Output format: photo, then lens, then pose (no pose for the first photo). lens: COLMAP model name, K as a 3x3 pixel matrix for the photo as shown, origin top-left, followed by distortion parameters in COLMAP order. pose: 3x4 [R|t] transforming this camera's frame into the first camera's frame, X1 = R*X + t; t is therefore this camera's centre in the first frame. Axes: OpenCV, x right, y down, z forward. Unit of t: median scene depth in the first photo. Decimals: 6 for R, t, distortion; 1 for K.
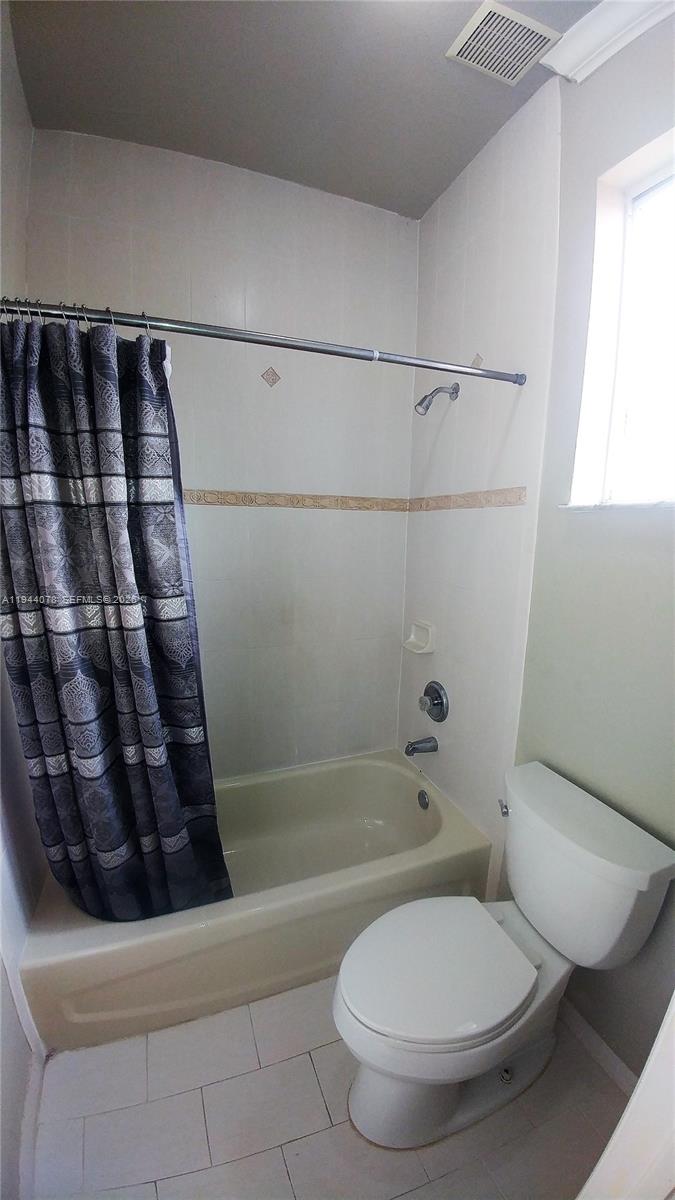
lens RADIAL K [[435.1, 0, 340.4], [0, 435.1, 603.8], [0, 0, 1]] dist [-0.045190, -0.000137]
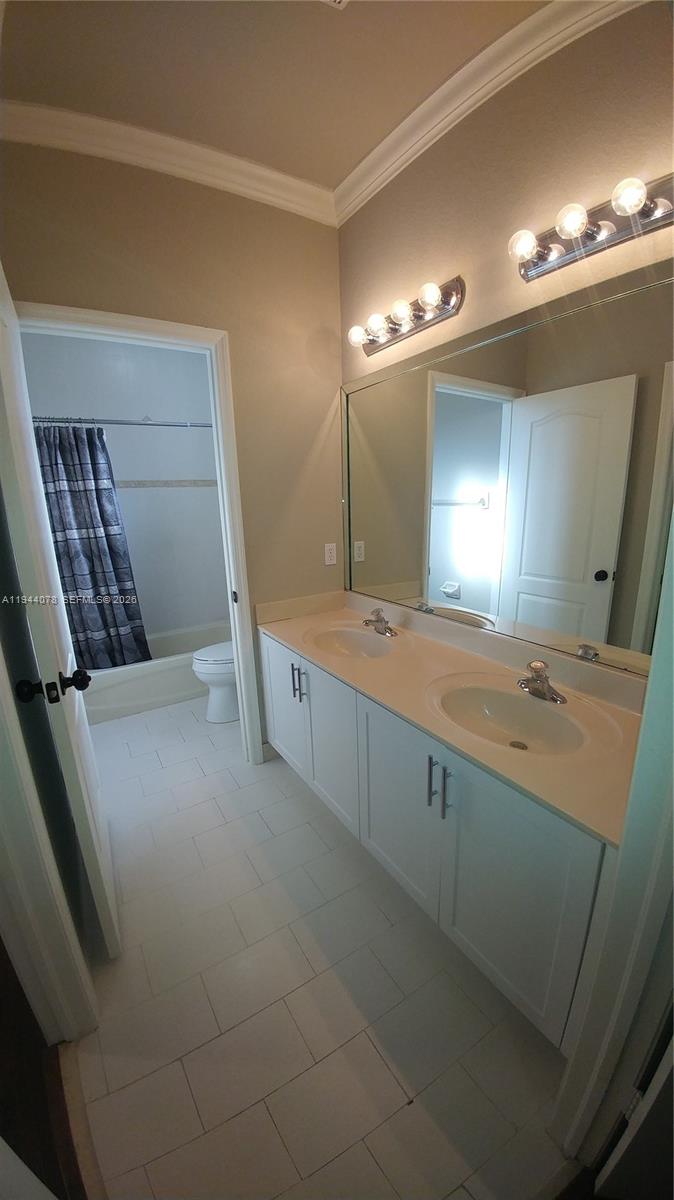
lens RADIAL K [[435.1, 0, 339.9], [0, 435.1, 603.8], [0, 0, 1]] dist [-0.045190, -0.000137]
pose [[0.981841, -0.090267, 0.166853, 0.487746], [0.079948, 0.994506, 0.067573, 0.407751], [-0.172036, -0.053006, 0.983664, -1.878524]]
